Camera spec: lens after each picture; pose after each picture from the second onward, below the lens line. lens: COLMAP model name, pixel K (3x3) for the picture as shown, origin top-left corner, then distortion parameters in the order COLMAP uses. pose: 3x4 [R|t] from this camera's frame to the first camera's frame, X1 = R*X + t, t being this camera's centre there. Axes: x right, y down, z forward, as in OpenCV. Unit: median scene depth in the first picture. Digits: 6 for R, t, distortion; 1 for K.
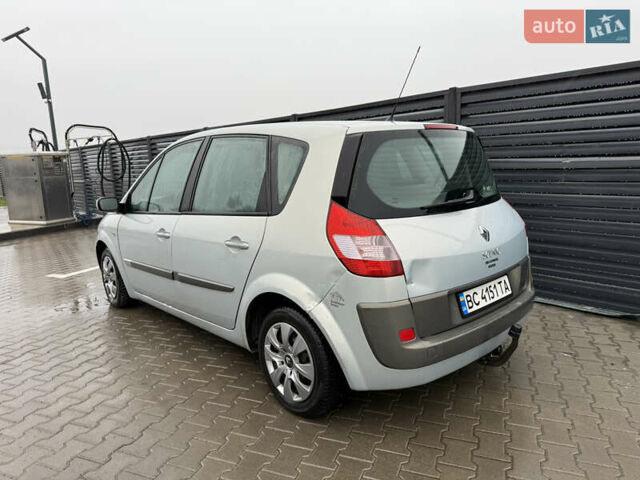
lens RADIAL K [[451.7, 0, 322.1], [0, 451.7, 243.1], [0, 0, 1]] dist [0.063398, -0.091692]
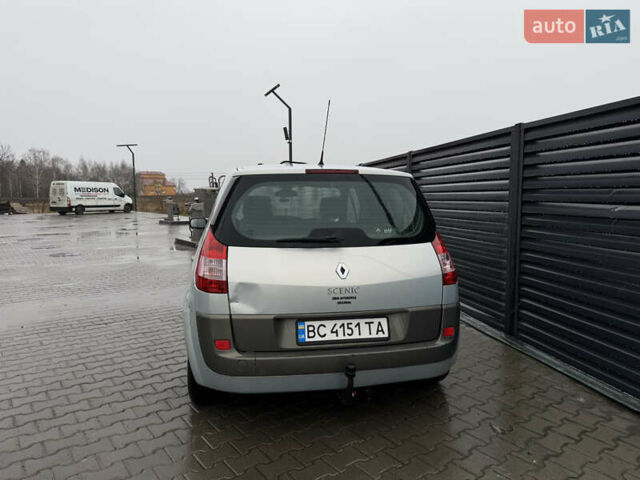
lens RADIAL K [[449.9, 0, 321.0], [0, 449.9, 236.4], [0, 0, 1]] dist [0.110600, -0.185473]
pose [[0.853118, 0.081539, -0.515307, 0.807061], [-0.122834, 0.991337, -0.046496, -0.044597], [0.507052, 0.102964, 0.855743, 0.062280]]
